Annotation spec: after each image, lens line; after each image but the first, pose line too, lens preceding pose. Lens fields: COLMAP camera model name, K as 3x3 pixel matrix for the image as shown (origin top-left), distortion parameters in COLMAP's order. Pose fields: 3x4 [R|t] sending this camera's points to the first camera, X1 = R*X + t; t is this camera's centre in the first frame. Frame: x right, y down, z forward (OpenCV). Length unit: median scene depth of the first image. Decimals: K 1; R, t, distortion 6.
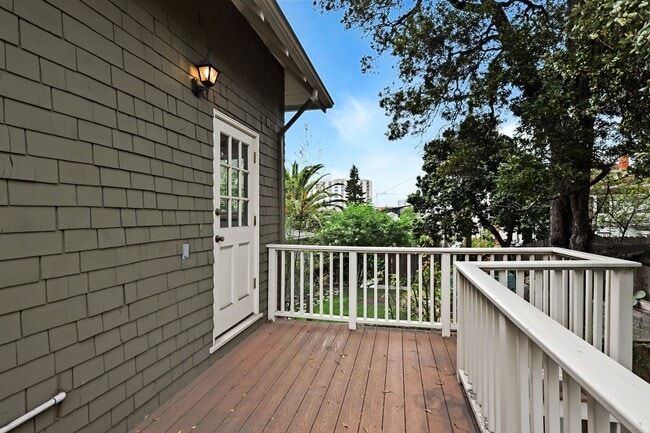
lens RADIAL K [[302.8, 0, 325.6], [0, 302.8, 213.1], [0, 0, 1]] dist [0.000917, 0.001413]
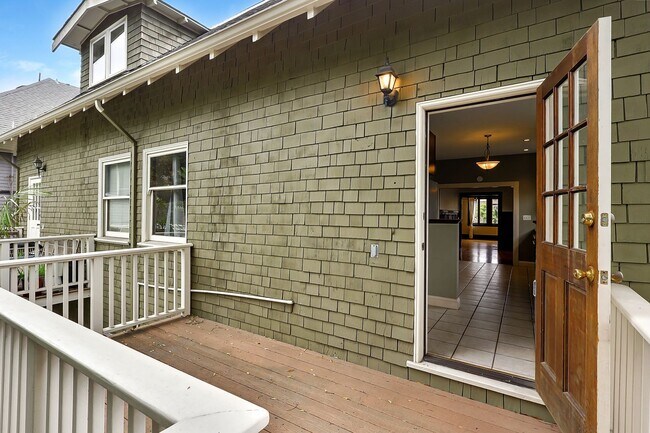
lens RADIAL K [[302.8, 0, 323.1], [0, 302.8, 214.5], [0, 0, 1]] dist [0.000917, 0.001413]
pose [[-0.321929, -0.006872, -0.946739, 0.440431], [-0.004759, 0.999973, -0.005640, -0.001909], [0.946752, 0.002690, -0.321953, 0.771574]]
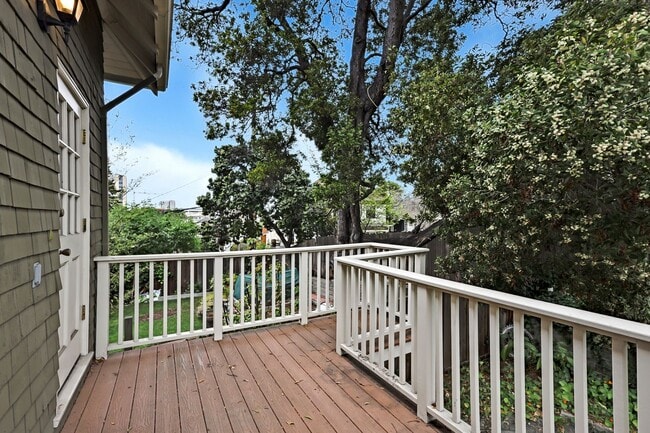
lens RADIAL K [[302.8, 0, 327.3], [0, 302.8, 219.0], [0, 0, 1]] dist [0.000917, 0.001413]
pose [[0.743593, 0.004661, 0.668616, -0.283423], [-0.010727, 0.999930, 0.004959, 0.001036], [-0.668546, -0.010860, 0.743591, 0.084184]]
